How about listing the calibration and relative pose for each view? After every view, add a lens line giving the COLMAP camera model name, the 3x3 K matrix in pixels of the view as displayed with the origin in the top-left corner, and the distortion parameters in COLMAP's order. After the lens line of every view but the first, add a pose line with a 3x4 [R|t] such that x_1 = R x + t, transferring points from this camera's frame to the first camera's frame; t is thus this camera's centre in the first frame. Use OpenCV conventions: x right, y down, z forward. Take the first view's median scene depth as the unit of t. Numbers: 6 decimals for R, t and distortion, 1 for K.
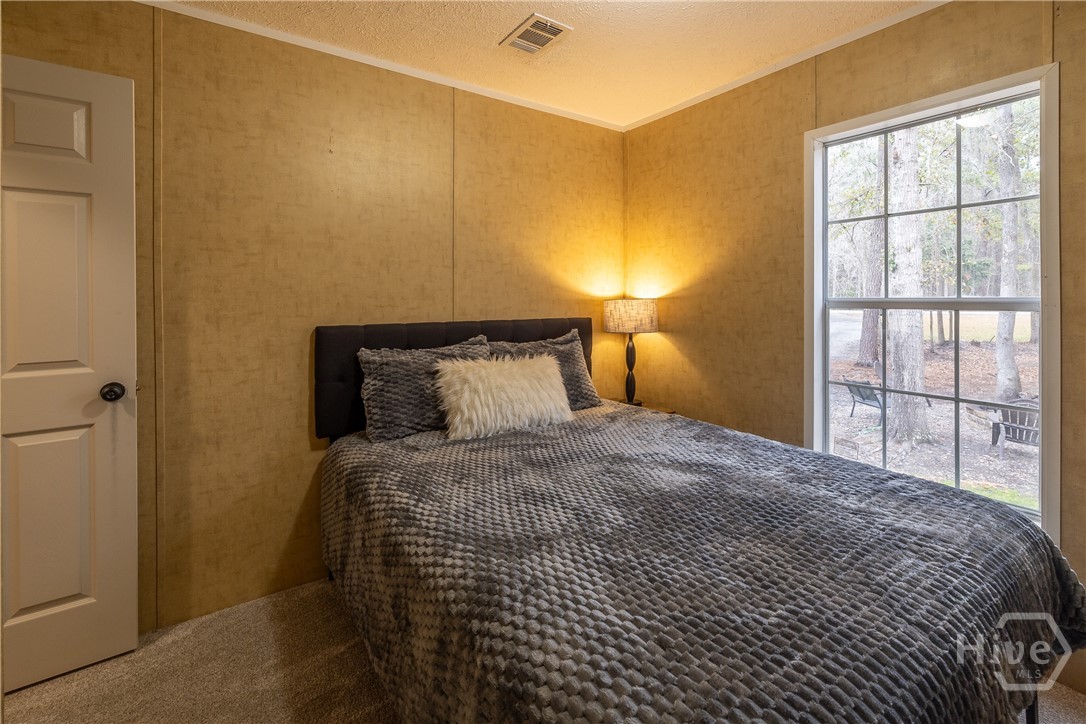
lens RADIAL K [[476.0, 0, 543.0], [0, 476.0, 362.0], [0, 0, 1]] dist [-0.003758, -0.000288]
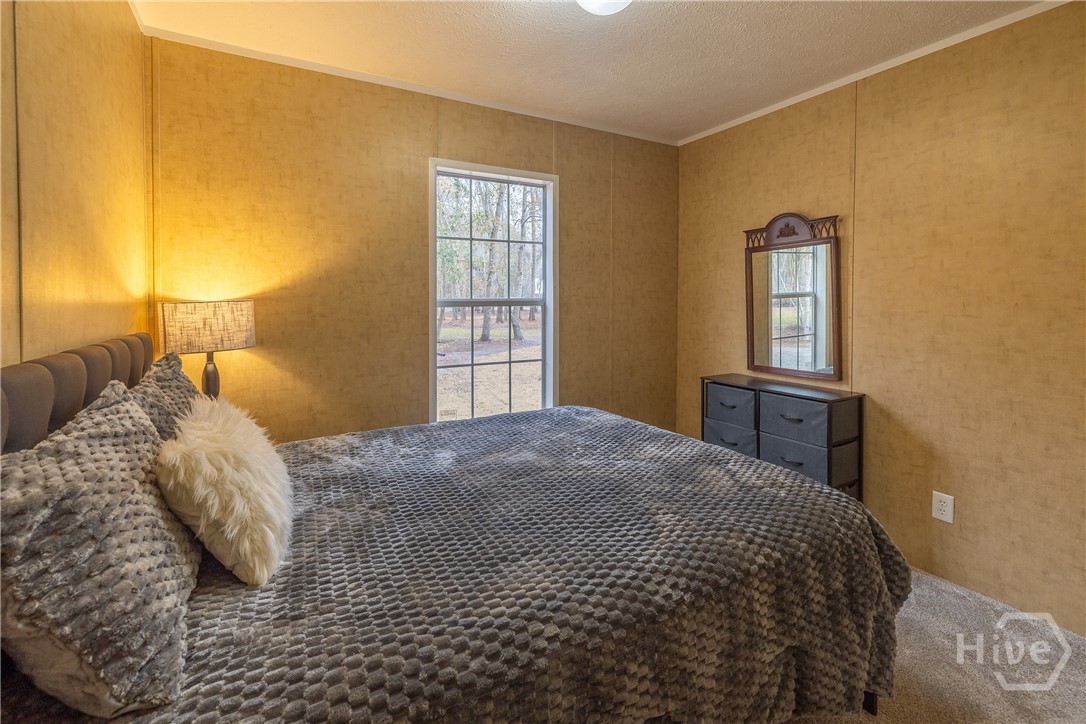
lens RADIAL K [[470.9, 0, 543.0], [0, 470.9, 362.0], [0, 0, 1]] dist [0.000696, -0.000163]
pose [[0.094029, -0.130841, 0.986934, -0.509405], [0.138336, 0.983427, 0.117196, -0.067512], [-0.985912, 0.125509, 0.110571, 0.529466]]
